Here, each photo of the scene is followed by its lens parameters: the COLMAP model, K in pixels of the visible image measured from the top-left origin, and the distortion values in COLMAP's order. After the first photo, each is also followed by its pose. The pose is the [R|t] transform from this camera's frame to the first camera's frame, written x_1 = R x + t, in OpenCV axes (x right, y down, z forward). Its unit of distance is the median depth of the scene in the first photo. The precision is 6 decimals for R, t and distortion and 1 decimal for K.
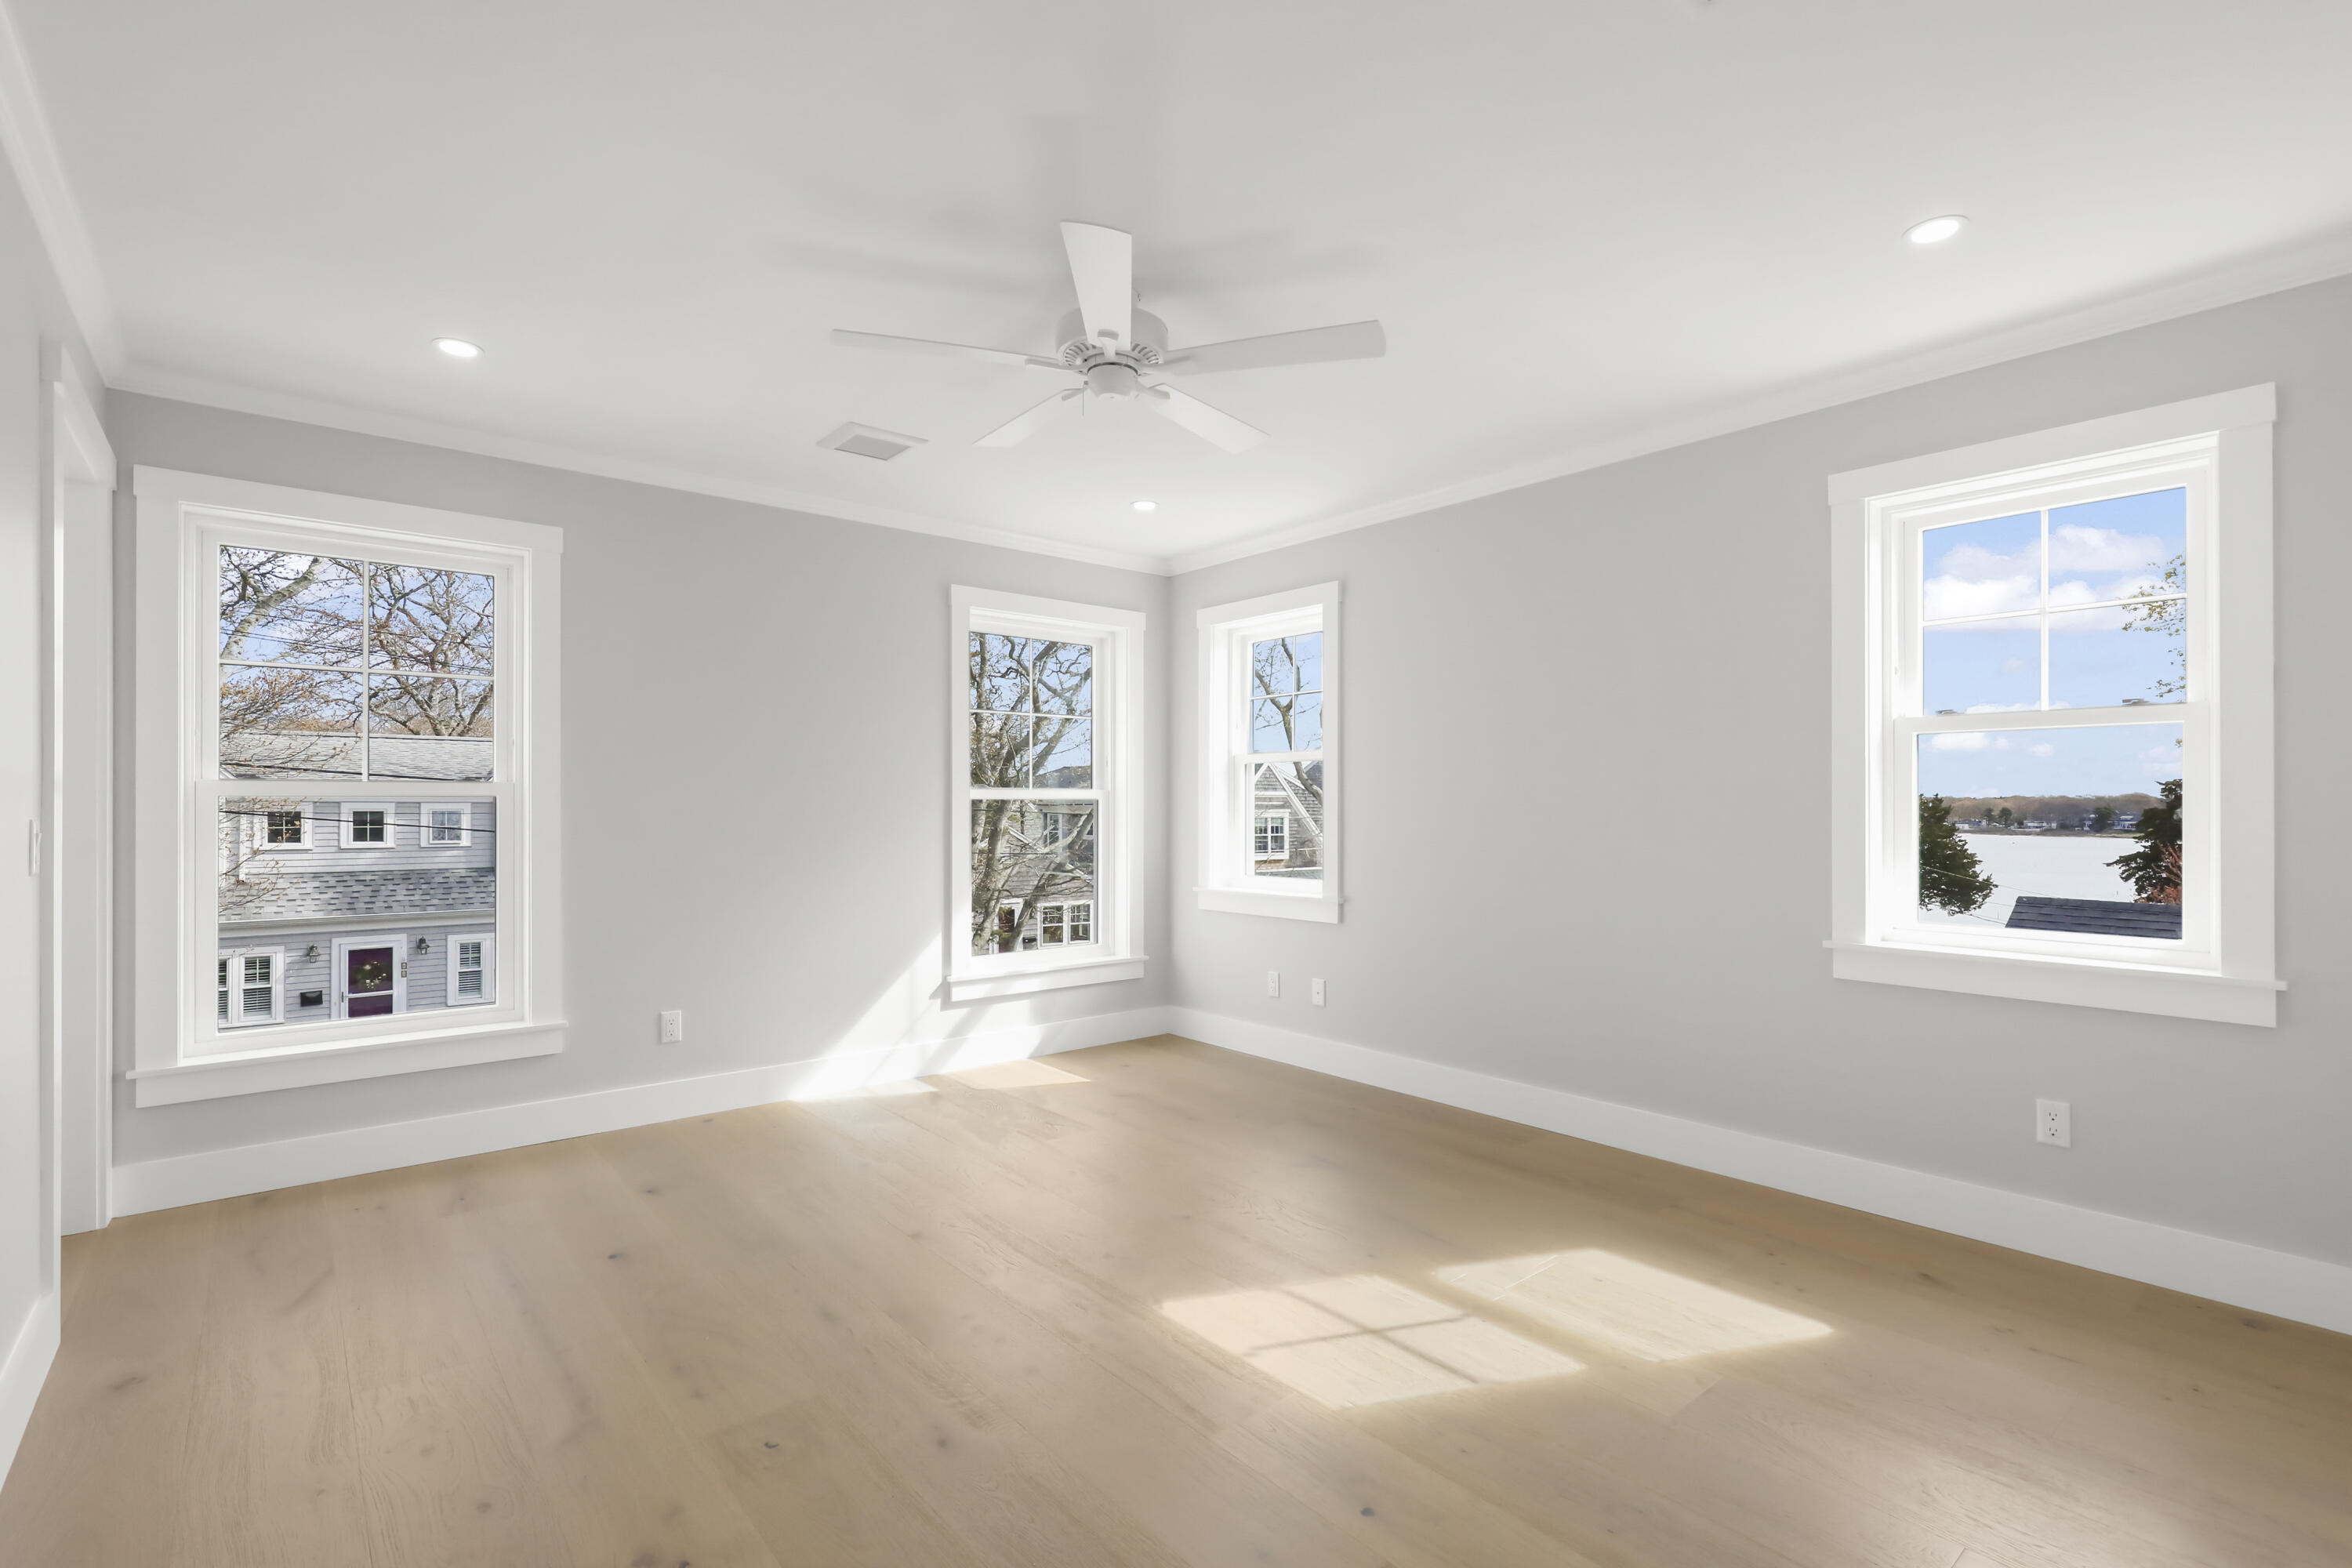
lens RADIAL K [[1059.1, 0, 1194.7], [0, 1059.1, 799.1], [0, 0, 1]] dist [-0.000668, 0.001180]
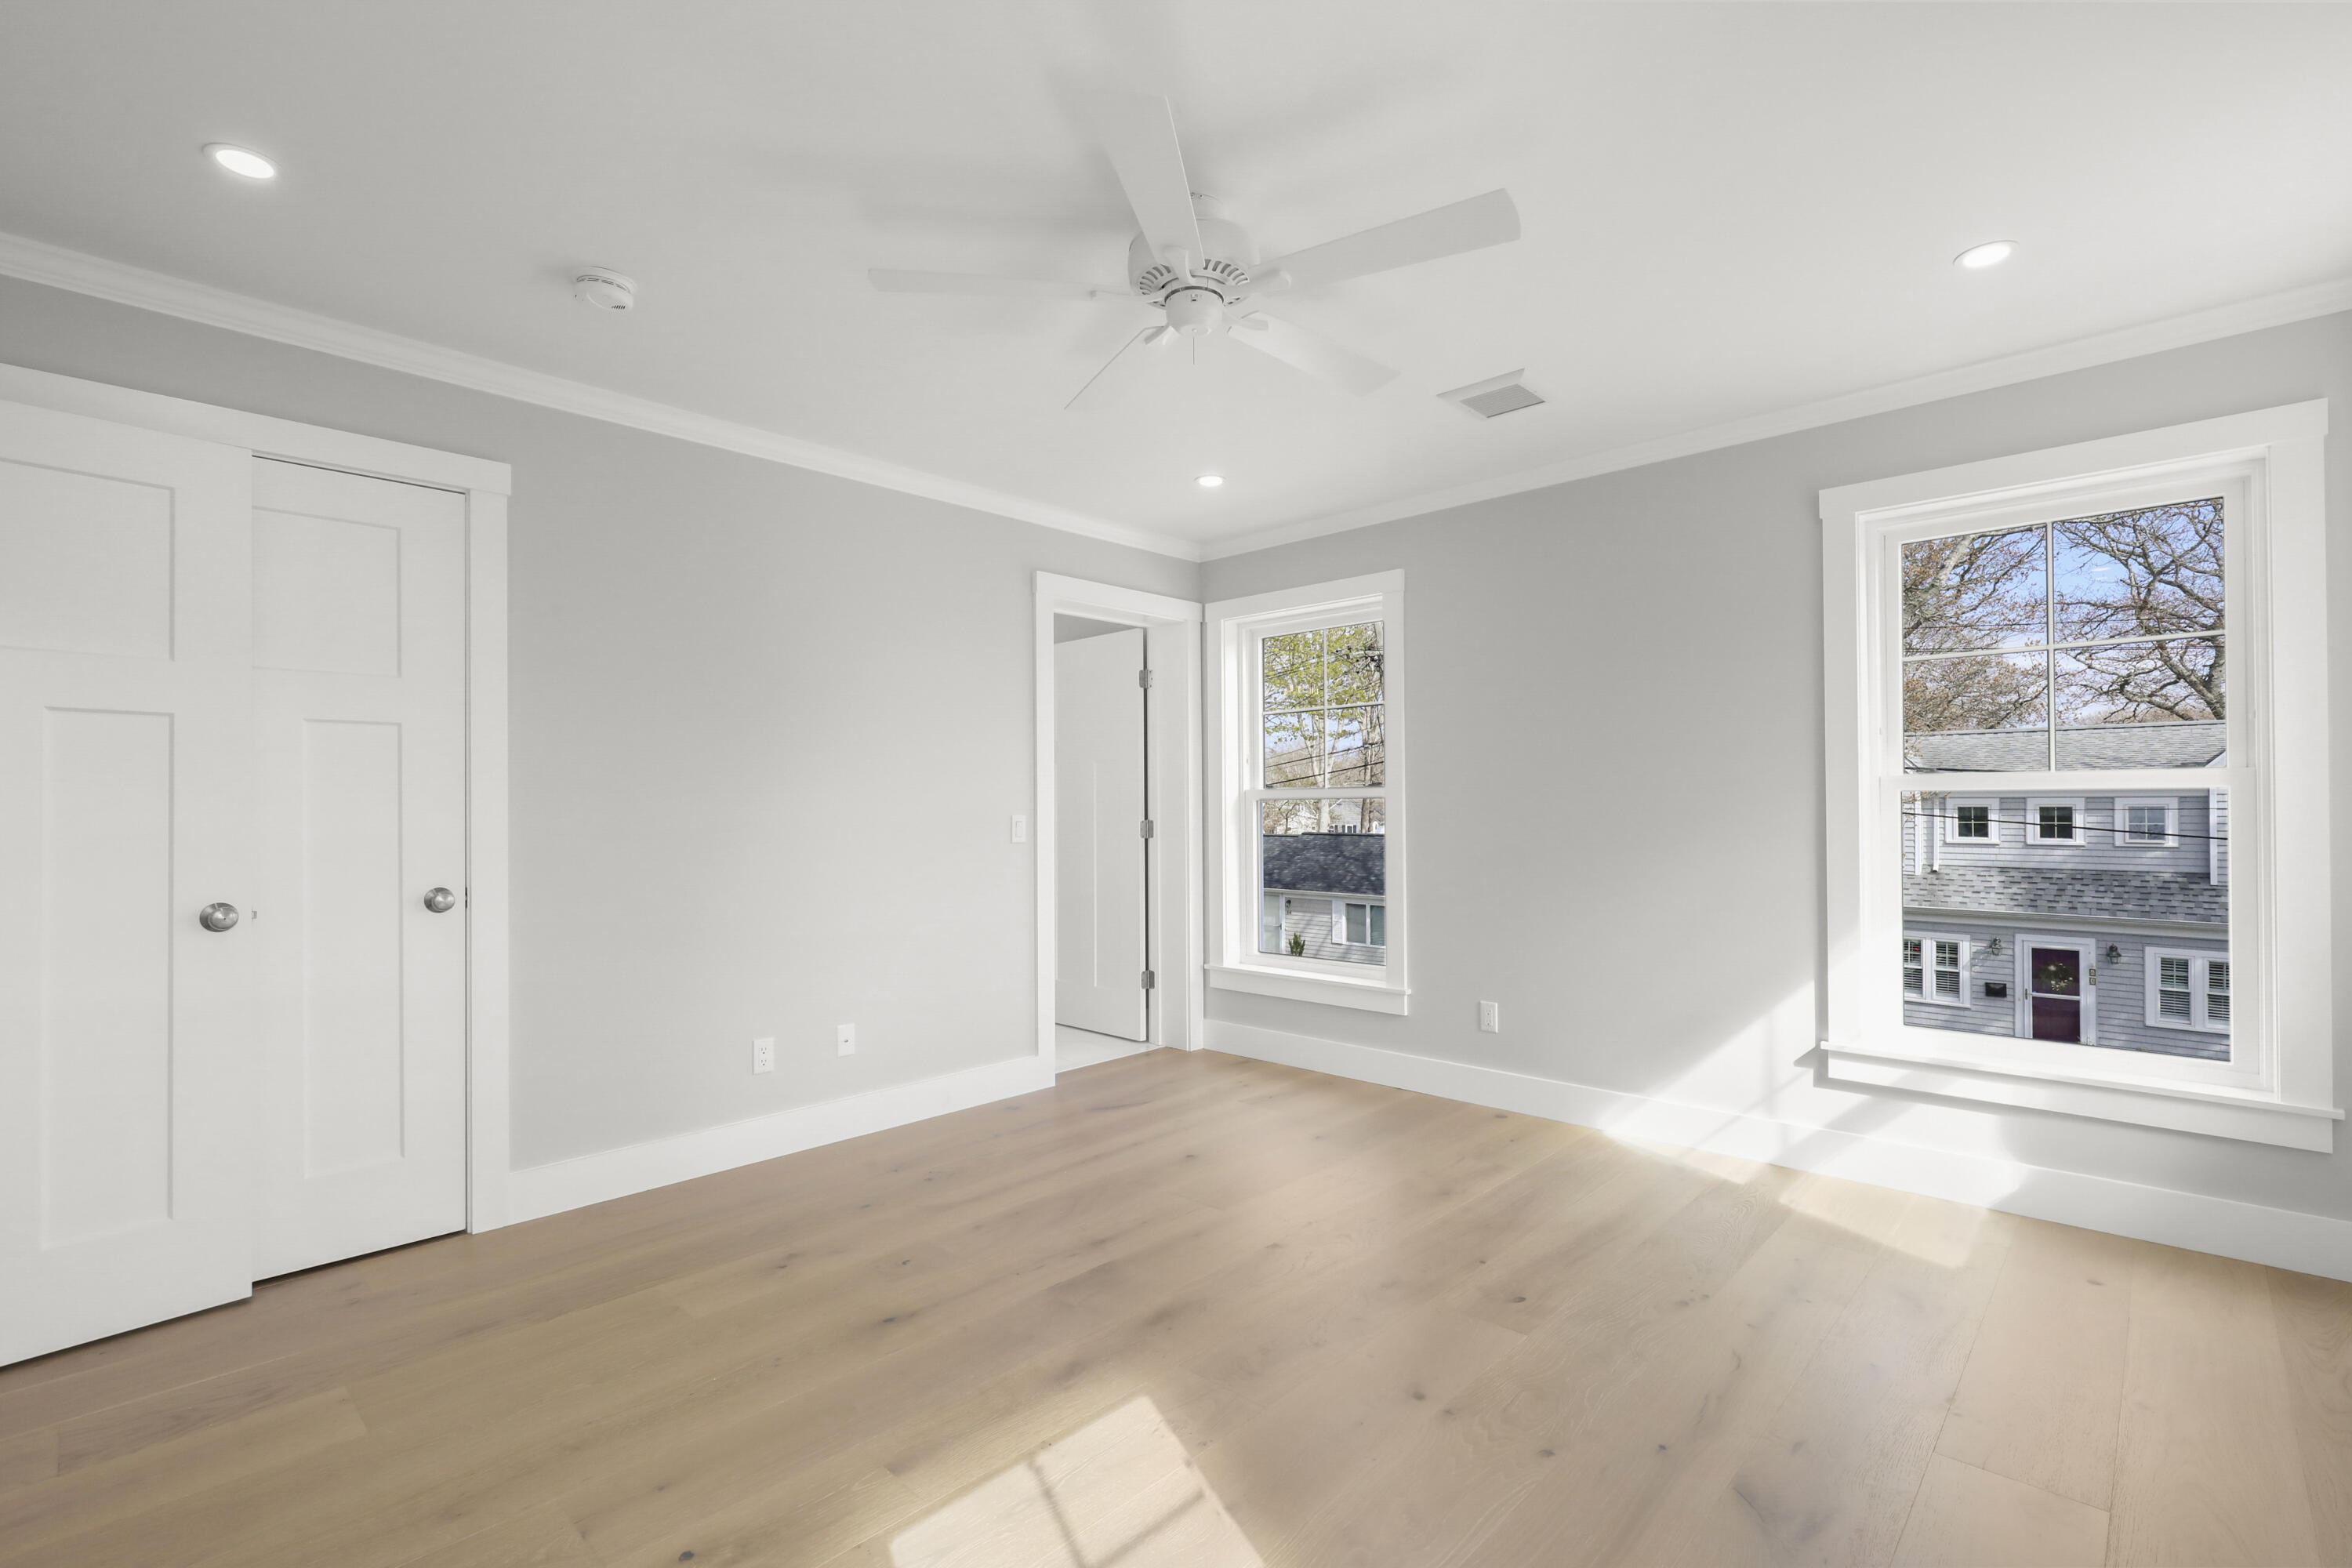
lens RADIAL K [[1059.1, 0, 1183.5], [0, 1059.1, 799.5], [0, 0, 1]] dist [-0.000668, 0.001180]
pose [[0.122174, -0.007098, -0.992483, 0.084915], [0.012193, 0.999910, -0.005650, 0.000619], [0.992434, -0.011411, 0.122250, 0.097458]]
